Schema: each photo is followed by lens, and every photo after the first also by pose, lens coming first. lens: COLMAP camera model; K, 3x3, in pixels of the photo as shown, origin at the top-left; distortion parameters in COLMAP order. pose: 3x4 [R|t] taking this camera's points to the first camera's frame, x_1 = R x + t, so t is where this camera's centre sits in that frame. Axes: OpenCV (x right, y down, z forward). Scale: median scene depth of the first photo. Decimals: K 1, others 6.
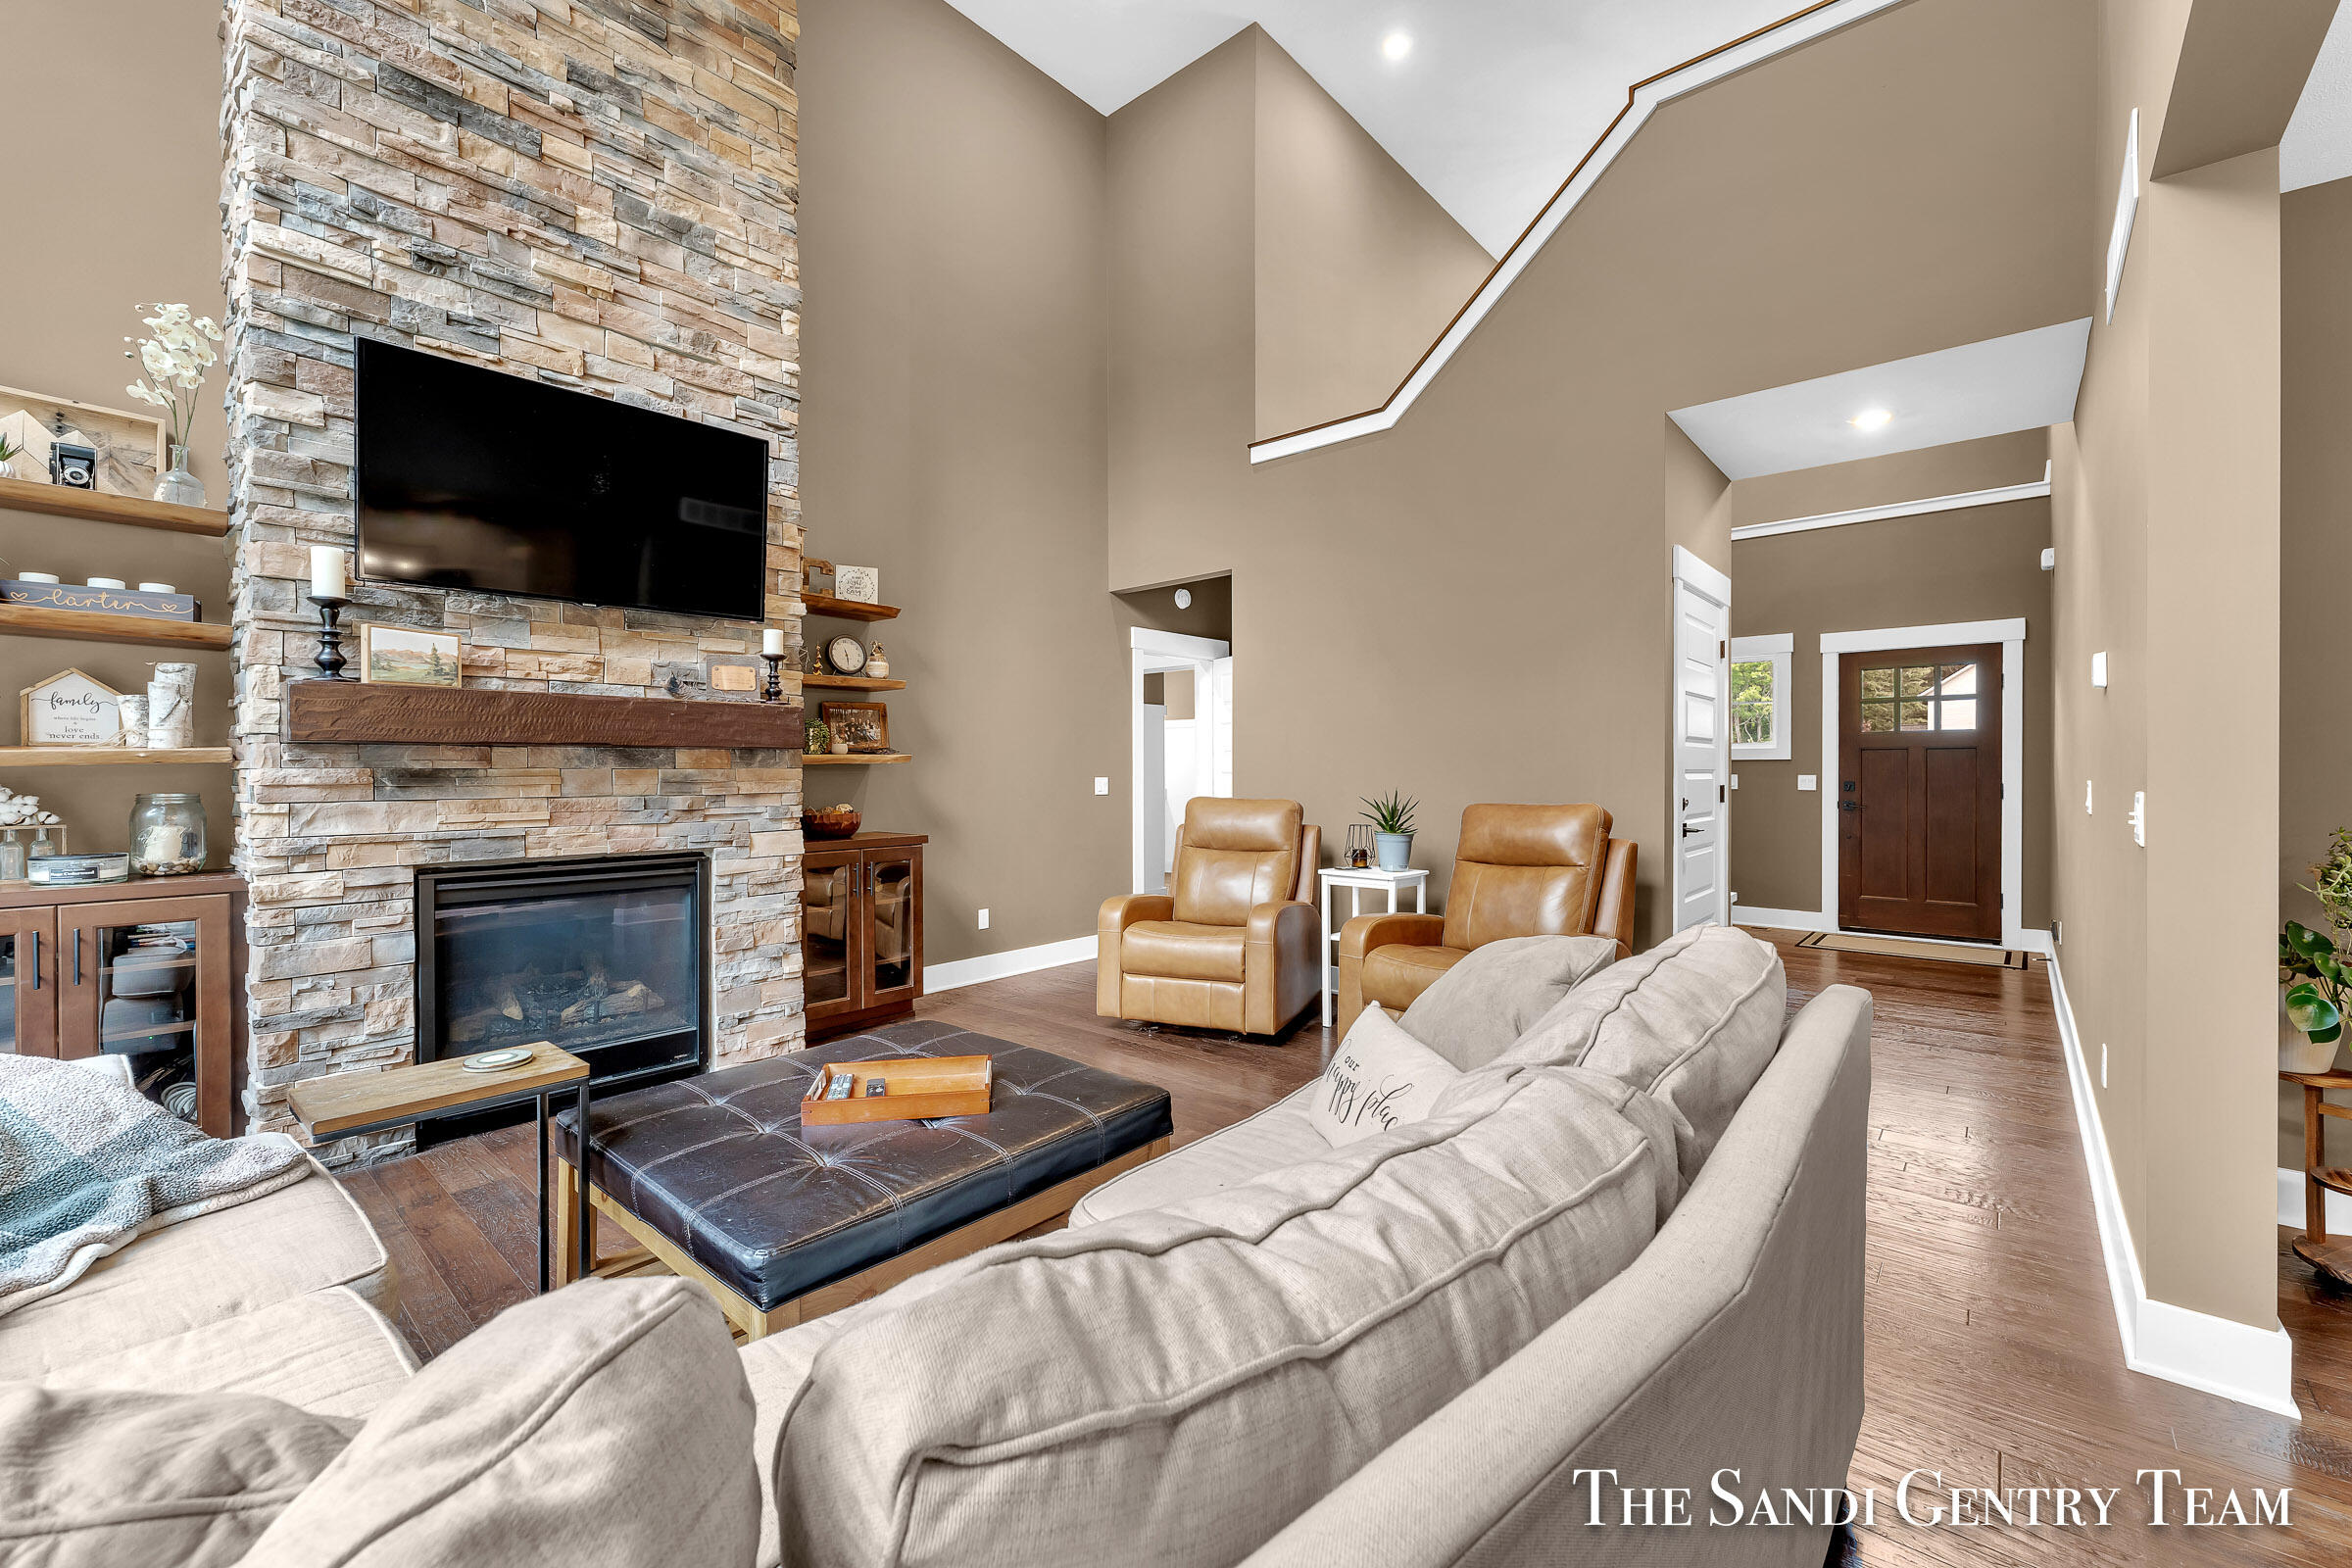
lens RADIAL K [[952.3, 0, 1182.5], [0, 952.3, 775.3], [0, 0, 1]] dist [-0.000442, 0.000175]
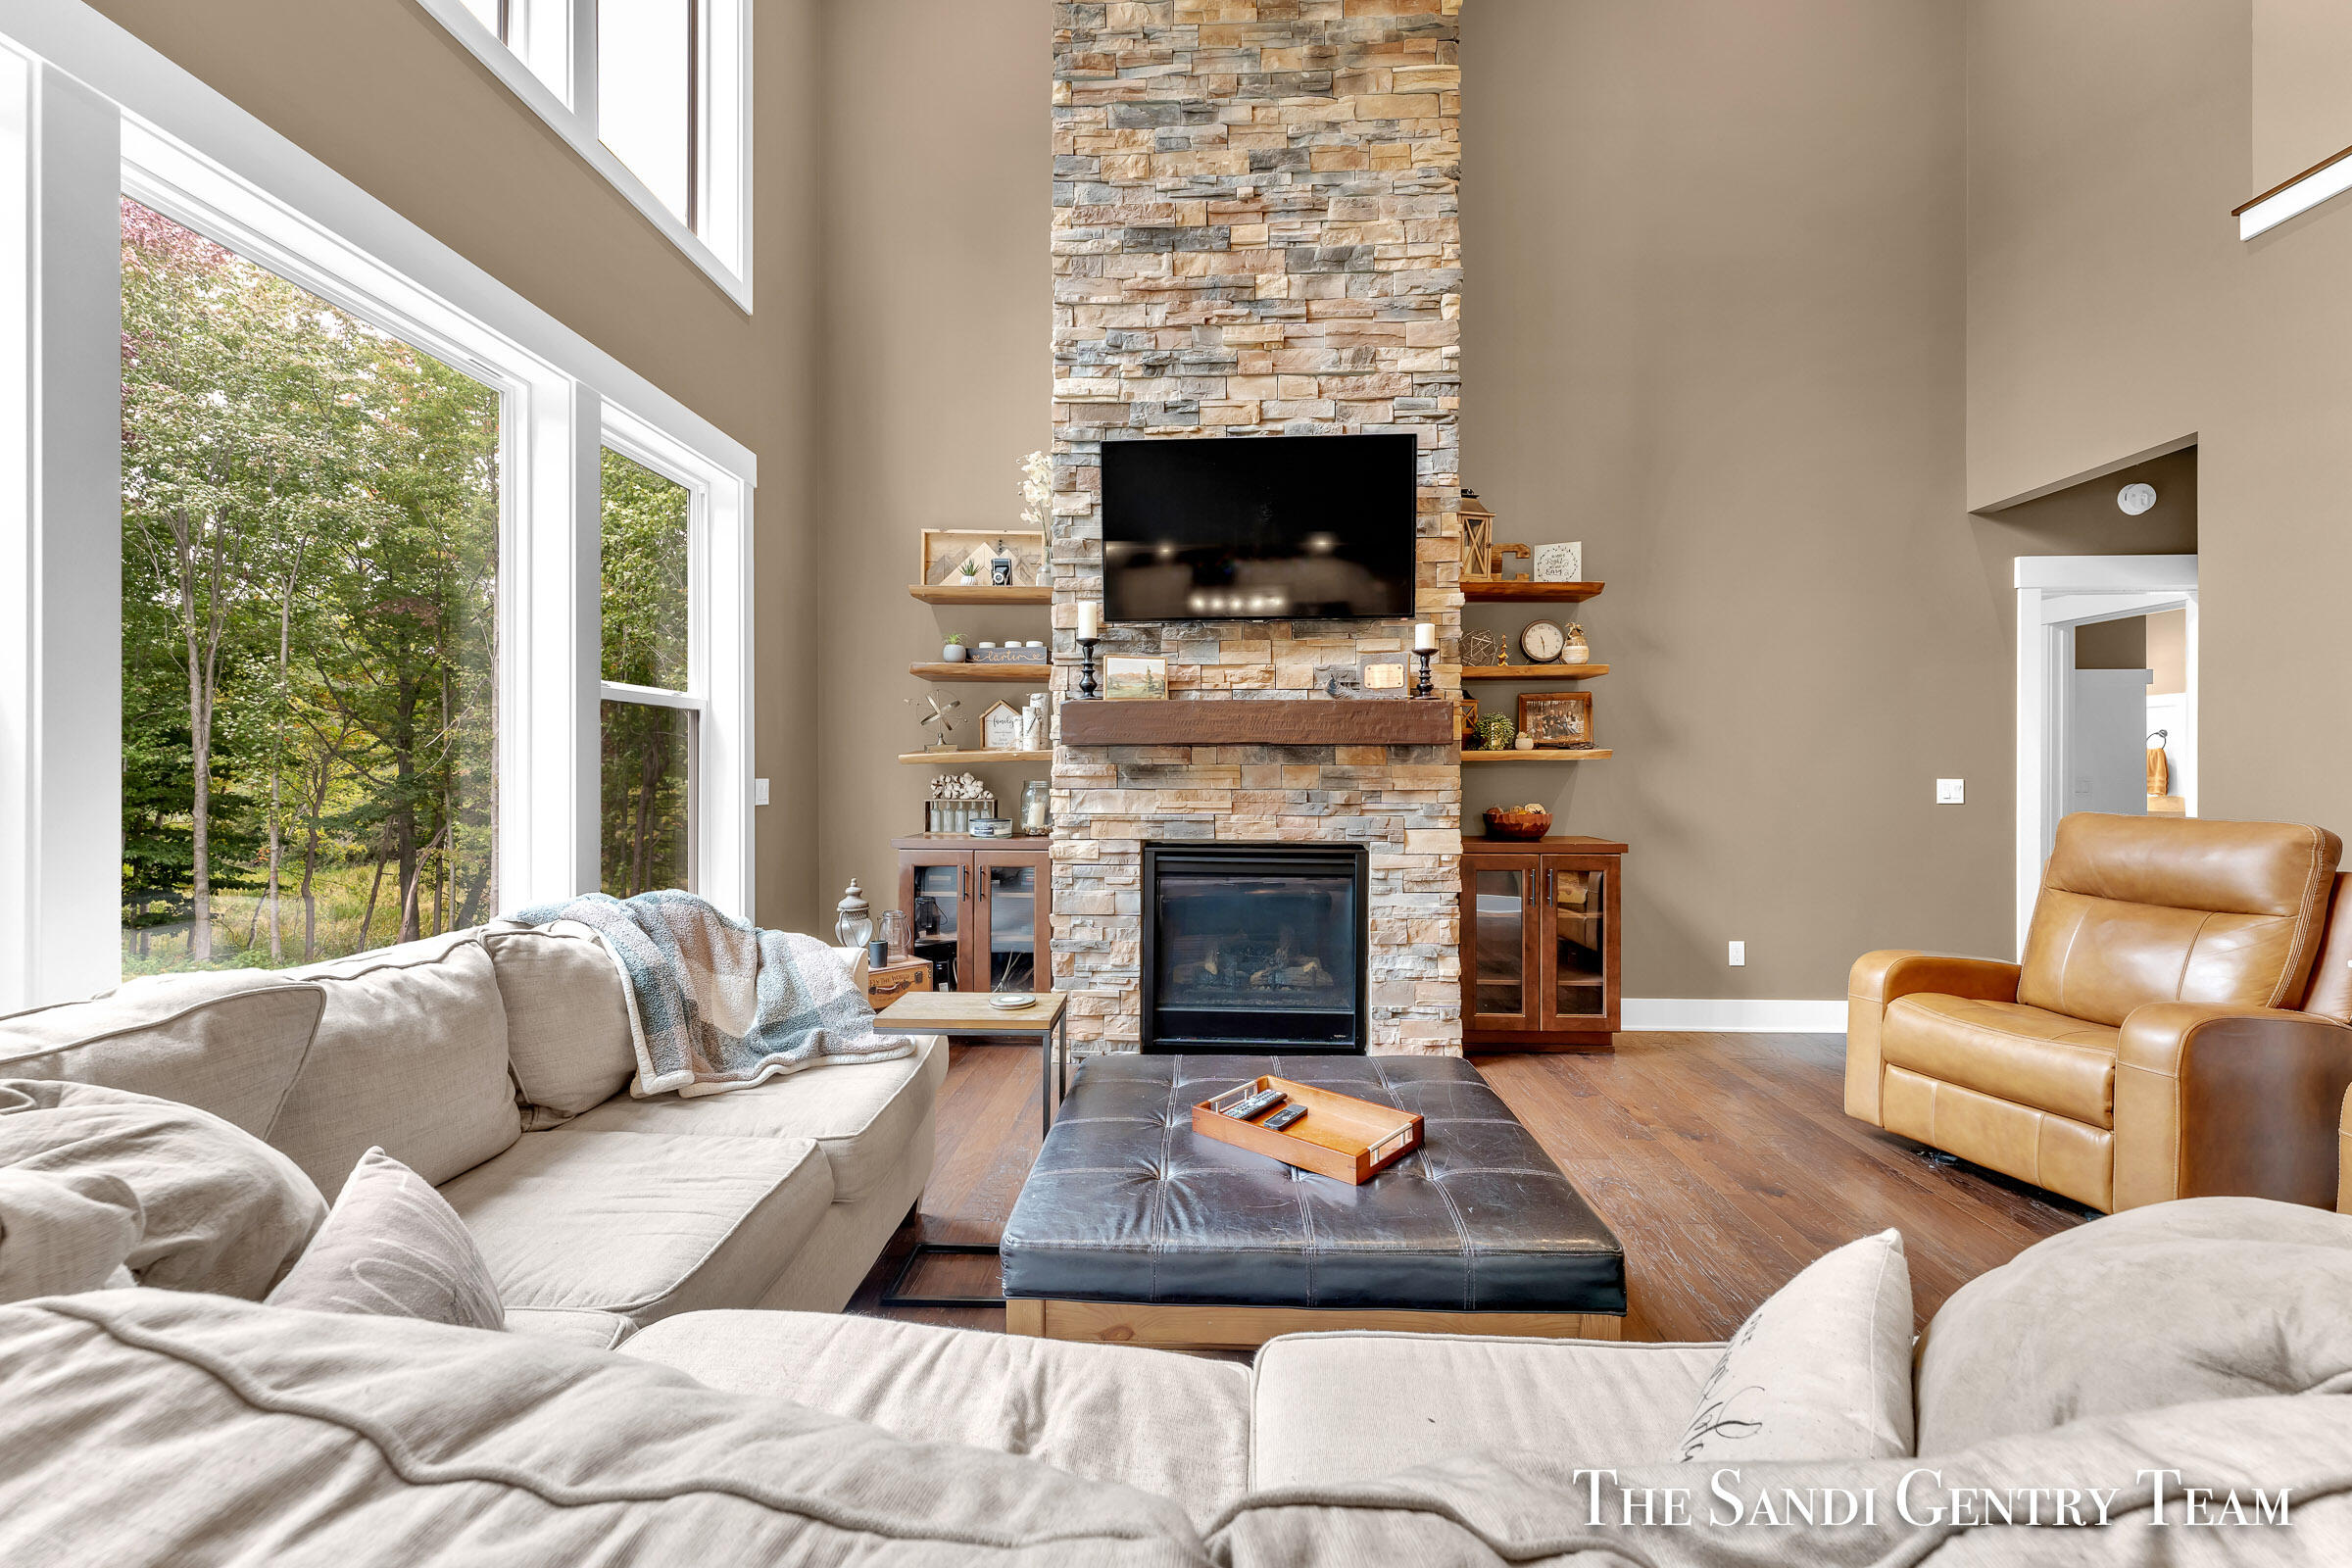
lens RADIAL K [[944.1, 0, 1171.4], [0, 944.1, 765.5], [0, 0, 1]] dist [-0.000803, -0.000009]
pose [[0.617333, 0.002896, -0.786697, 0.194146], [-0.007878, 0.999966, -0.002501, -0.002457], [0.786663, 0.007741, 0.617335, 0.212329]]
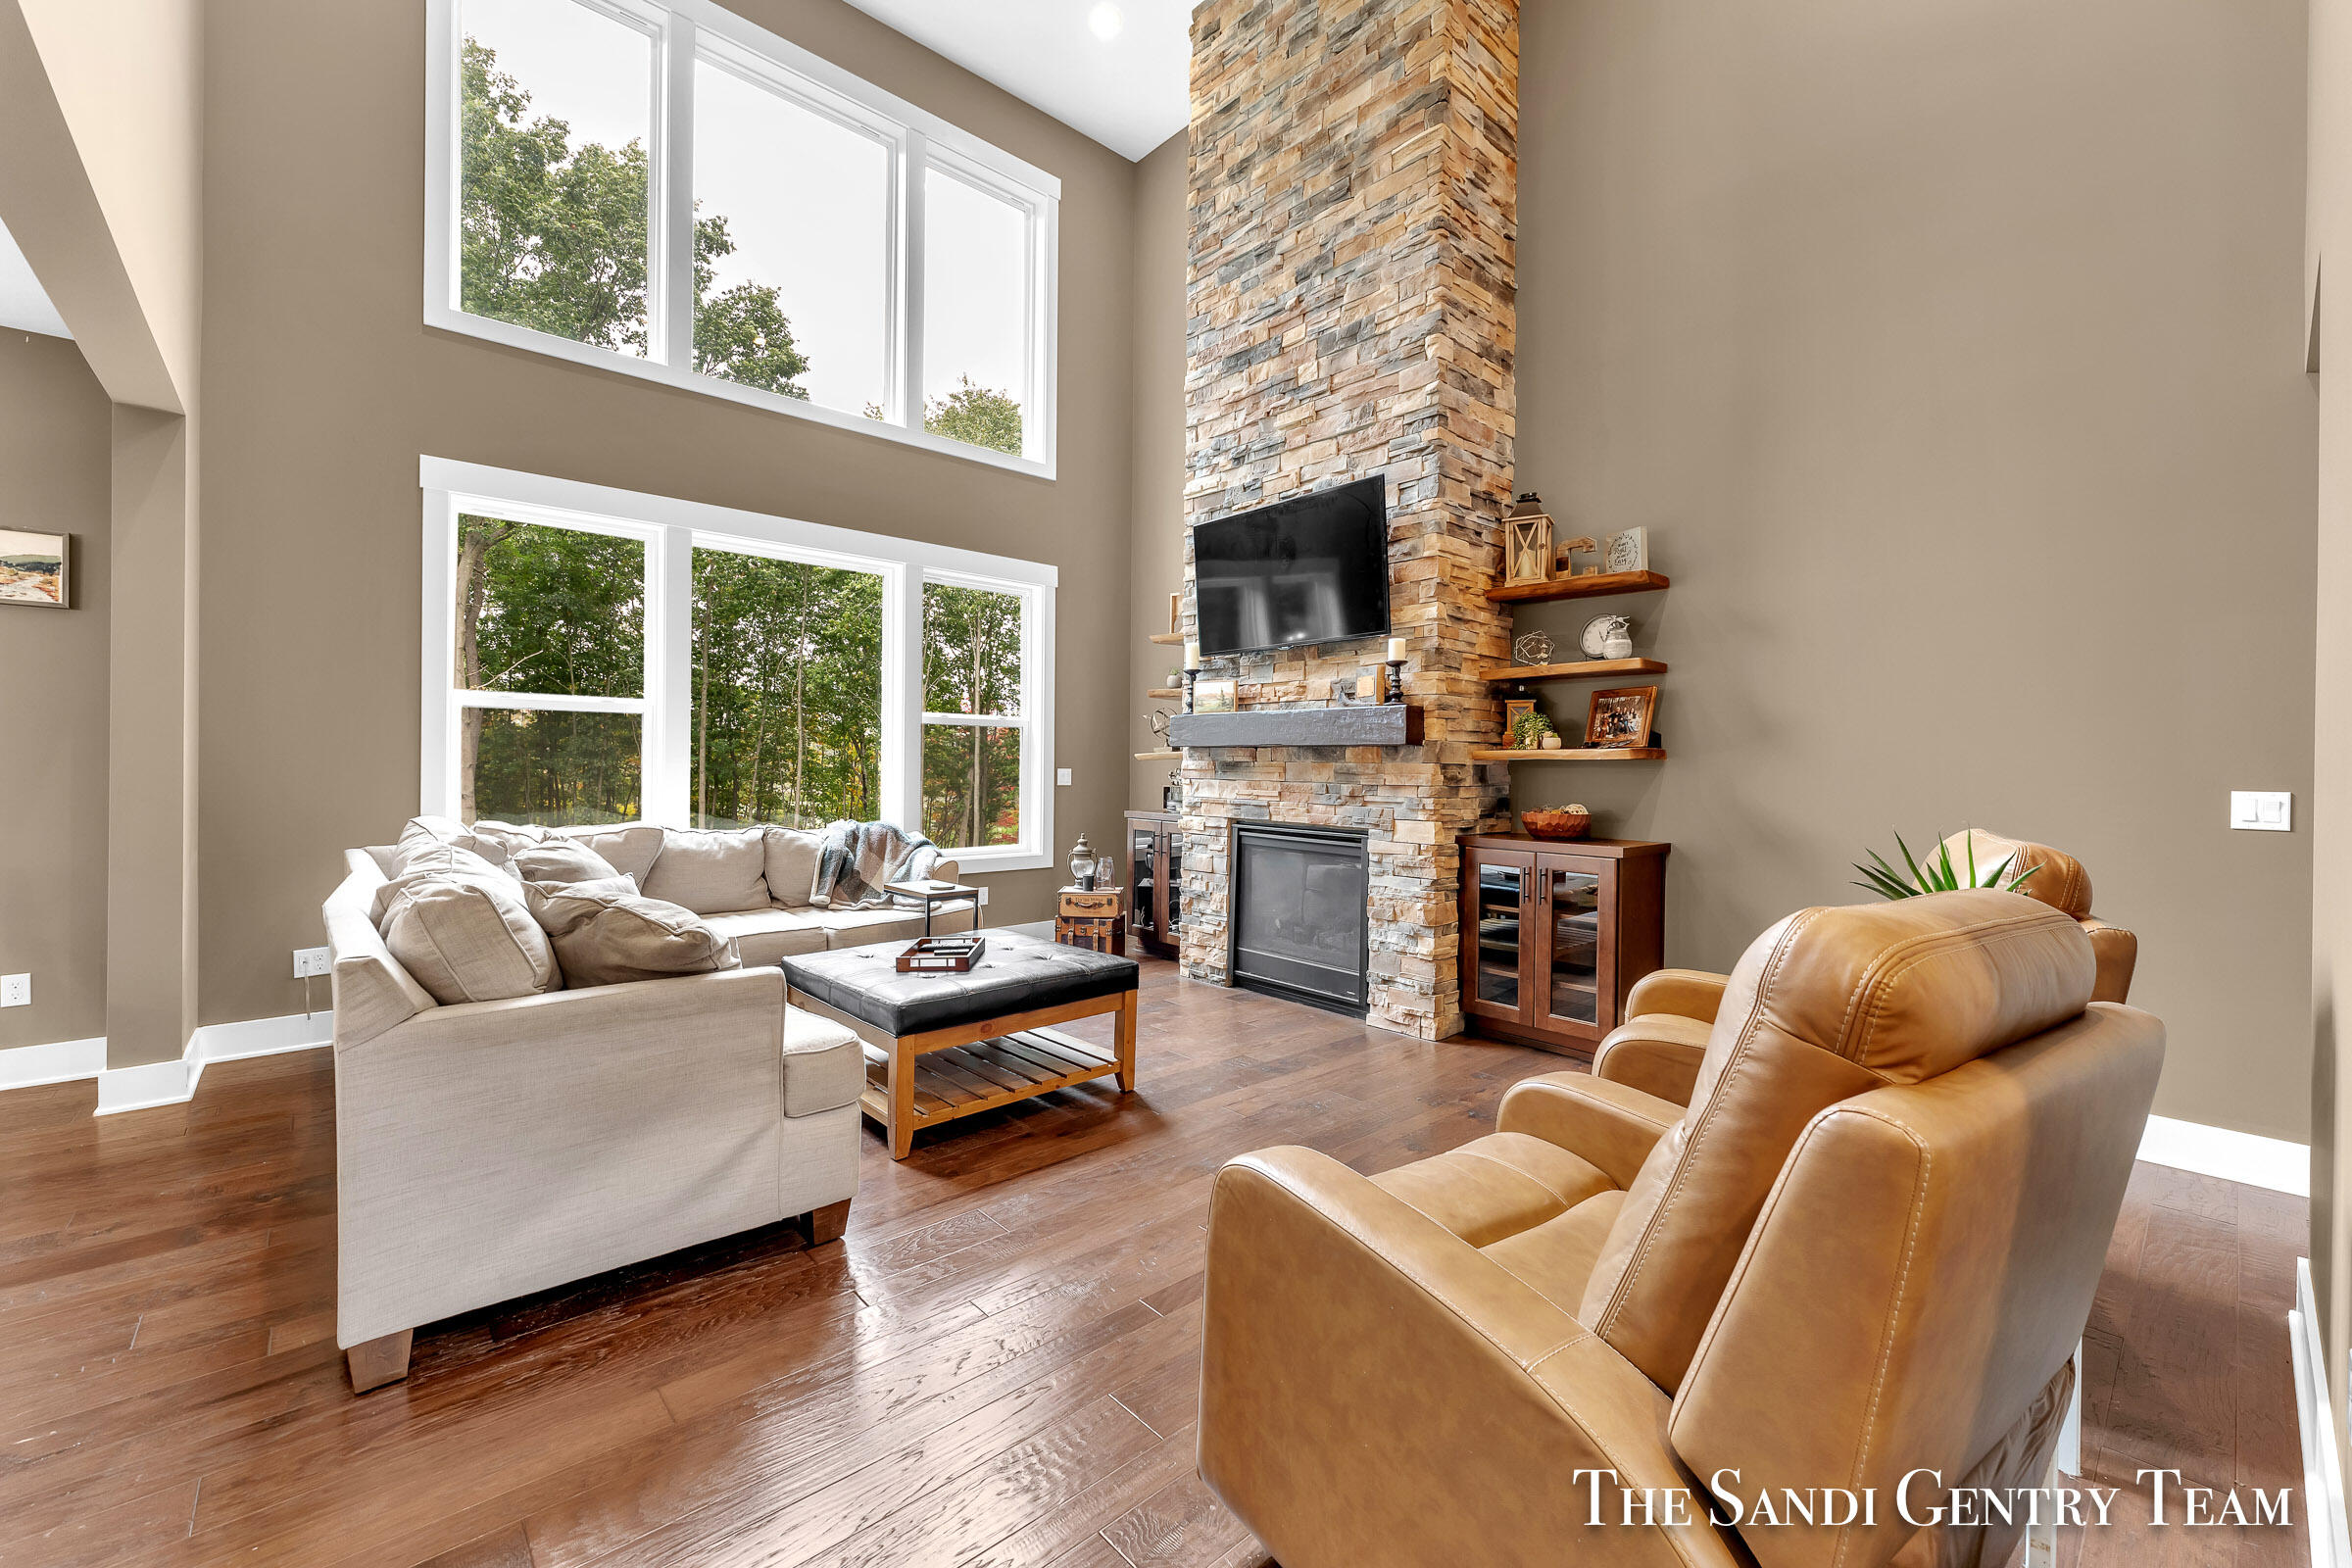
lens RADIAL K [[944.1, 0, 1171.4], [0, 944.1, 765.5], [0, 0, 1]] dist [-0.000803, -0.000009]
pose [[-0.126441, 0.006785, -0.991951, 0.771856], [-0.015469, 0.999842, 0.008811, -0.011075], [0.991854, 0.016459, -0.126316, 0.969822]]
